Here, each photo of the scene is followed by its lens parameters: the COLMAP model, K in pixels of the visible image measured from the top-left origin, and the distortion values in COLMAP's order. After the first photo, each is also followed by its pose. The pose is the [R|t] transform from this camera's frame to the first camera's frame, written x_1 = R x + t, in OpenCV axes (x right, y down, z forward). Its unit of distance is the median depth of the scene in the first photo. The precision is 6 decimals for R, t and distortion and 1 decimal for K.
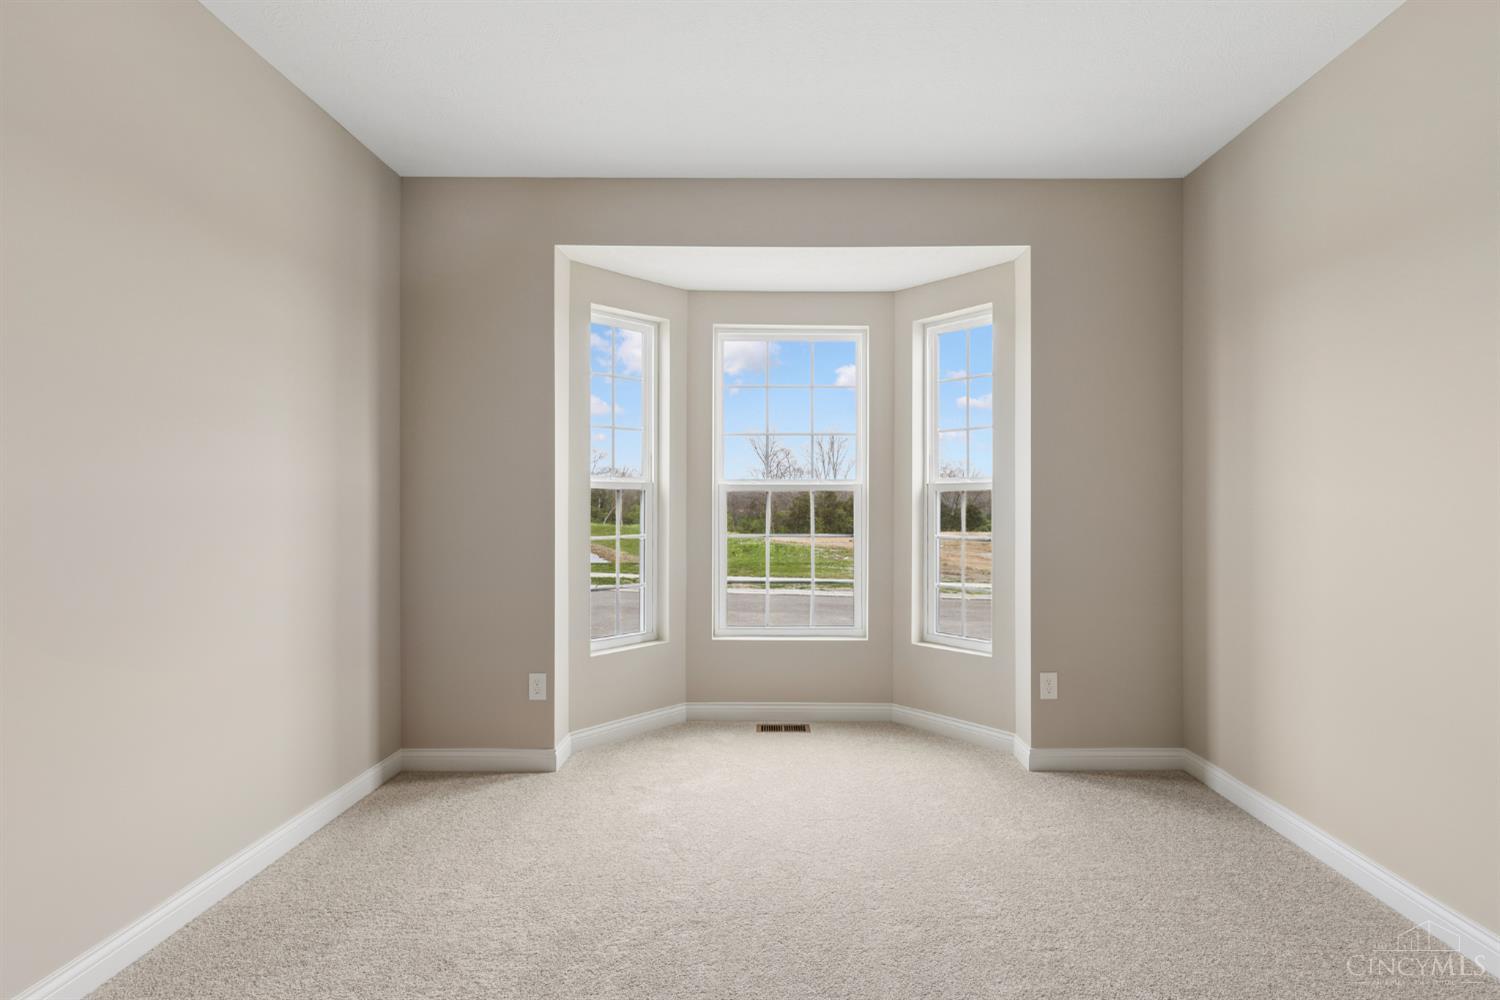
lens RADIAL K [[677.8, 0, 750.0], [0, 677.8, 500.0], [0, 0, 1]] dist [0.011078, -0.000237]
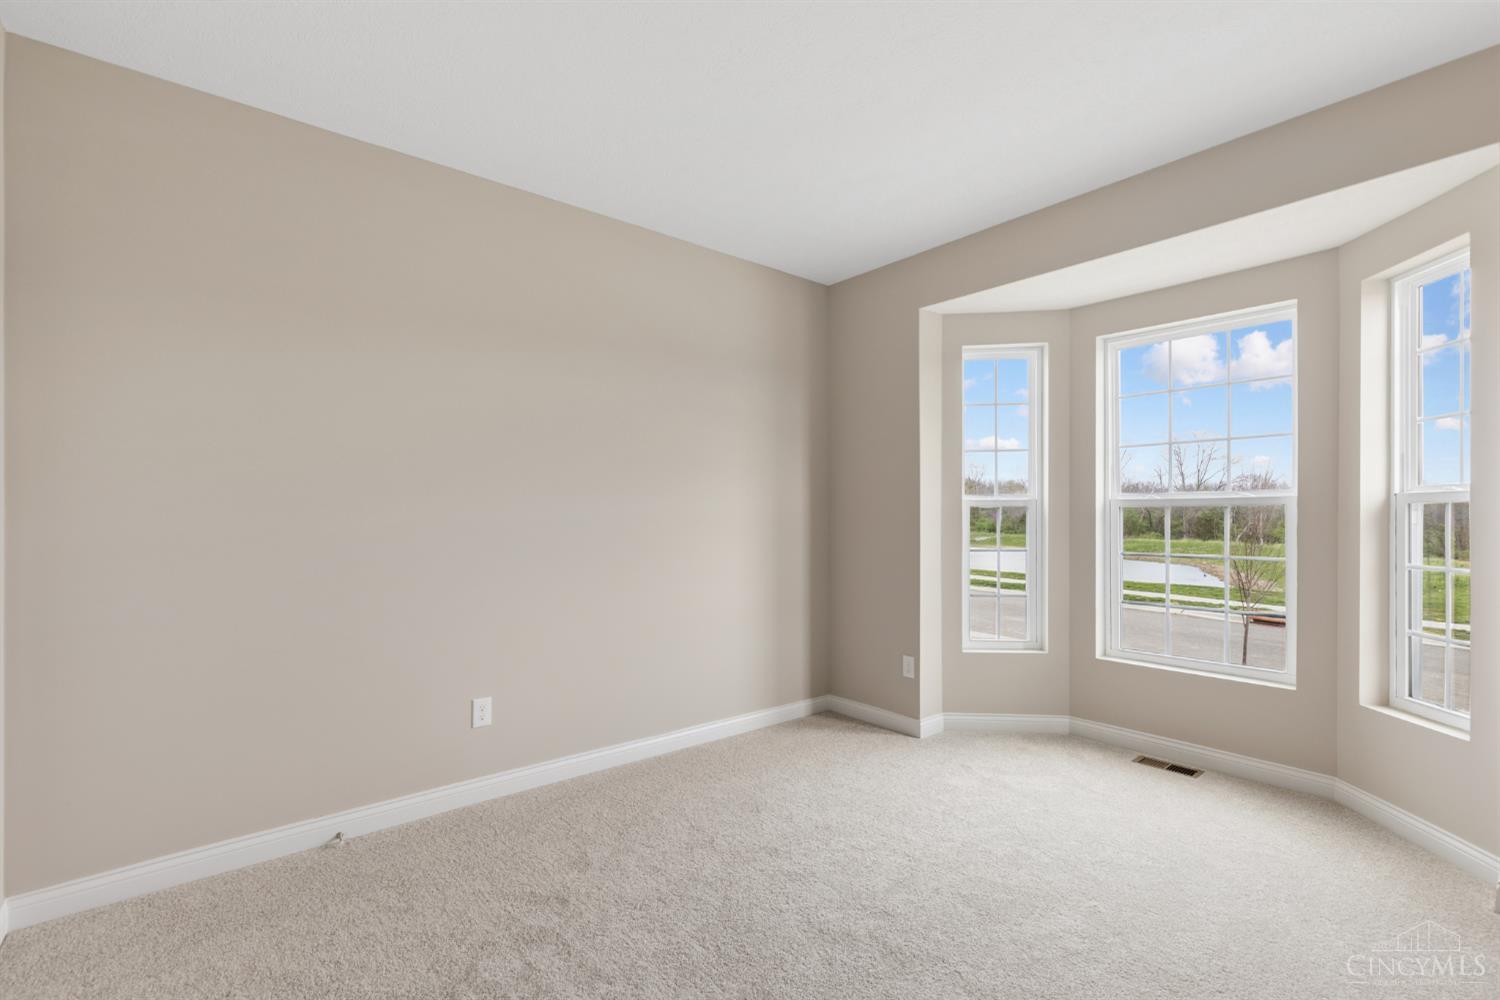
lens RADIAL K [[675.3, 0, 759.5], [0, 675.3, 509.5], [0, 0, 1]] dist [0.004331, -0.000118]
pose [[0.645358, -0.008861, -0.763829, 0.409948], [0.003348, 0.999956, -0.008772, -0.002016], [0.763873, 0.003104, 0.645360, -0.004710]]
